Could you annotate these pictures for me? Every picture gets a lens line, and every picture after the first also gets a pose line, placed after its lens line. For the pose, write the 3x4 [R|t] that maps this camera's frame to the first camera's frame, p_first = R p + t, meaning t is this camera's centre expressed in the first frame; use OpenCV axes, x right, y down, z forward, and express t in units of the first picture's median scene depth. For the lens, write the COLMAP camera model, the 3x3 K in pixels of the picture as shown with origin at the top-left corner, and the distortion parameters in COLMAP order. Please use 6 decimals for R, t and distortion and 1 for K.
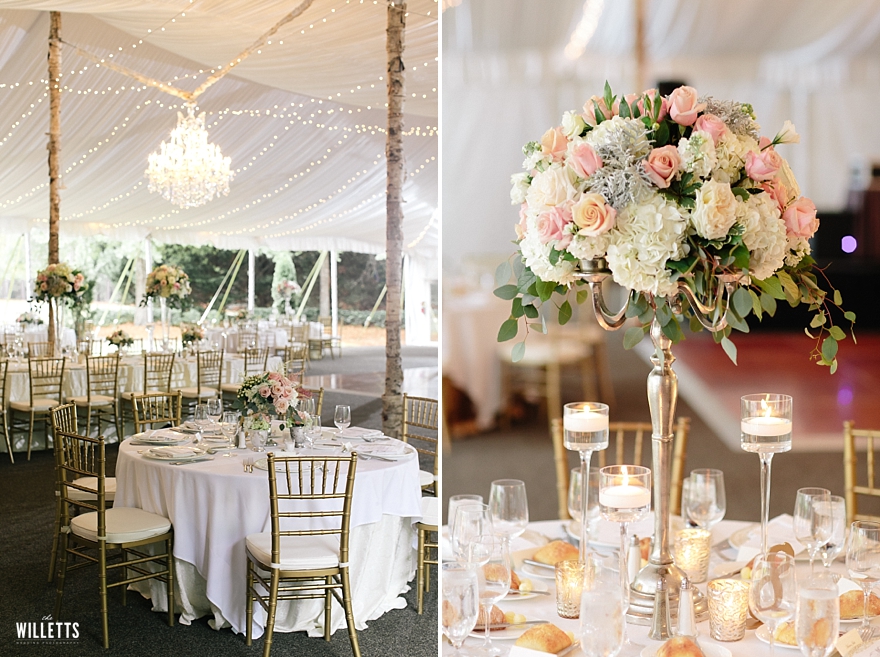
lens RADIAL K [[976.7, 0, 206.7], [0, 976.7, 328.6], [0, 0, 1]] dist [0.023016, 0.004274]
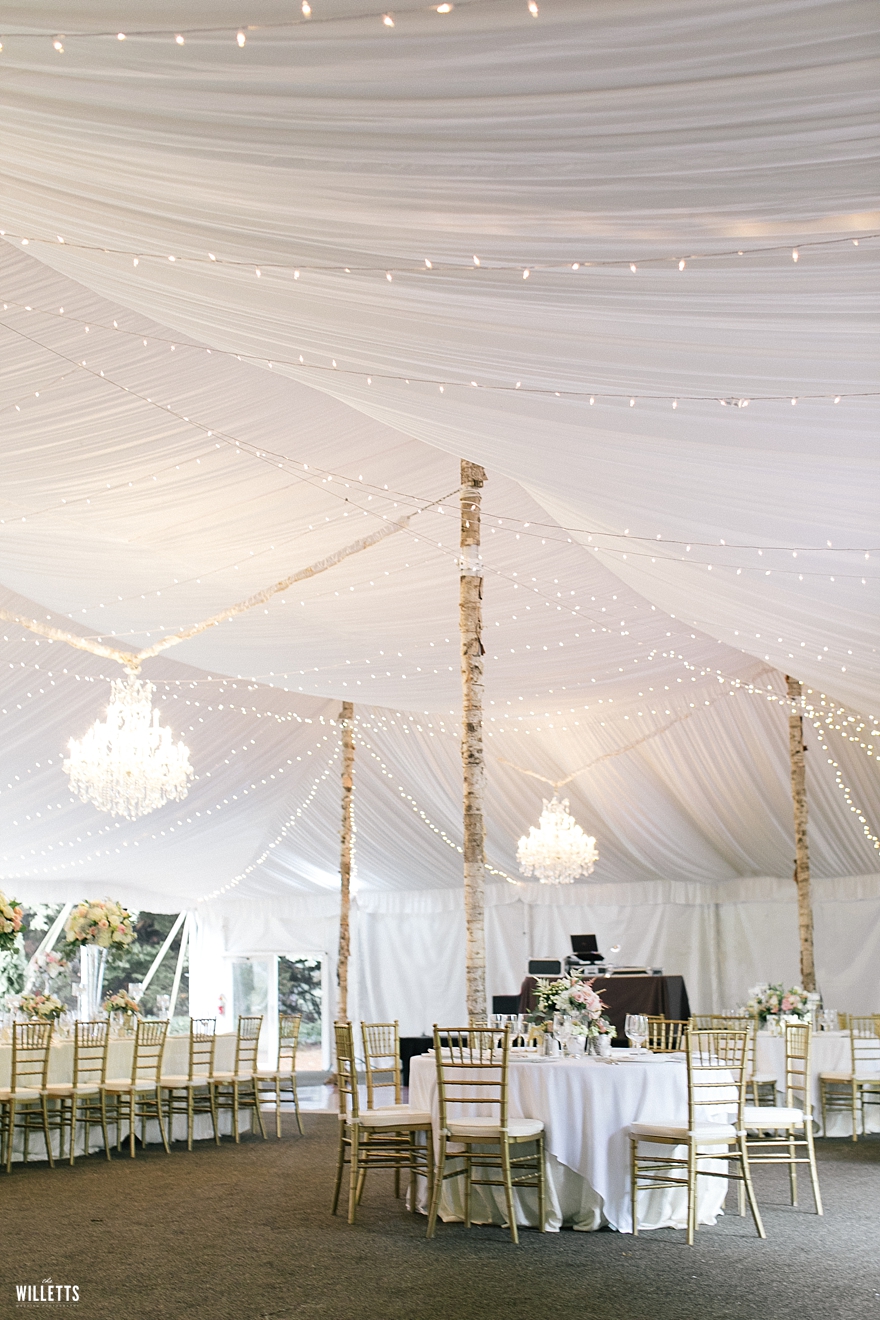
lens RADIAL K [[1900.7, 0, 440.0], [0, 1900.7, 660.0], [0, 0, 1]] dist [0.021955, -0.010496]
pose [[0.906260, 0.065598, 0.417600, -0.489511], [0.027417, 0.976685, -0.212922, 0.076249], [-0.421831, 0.204412, 0.883332, -0.379943]]
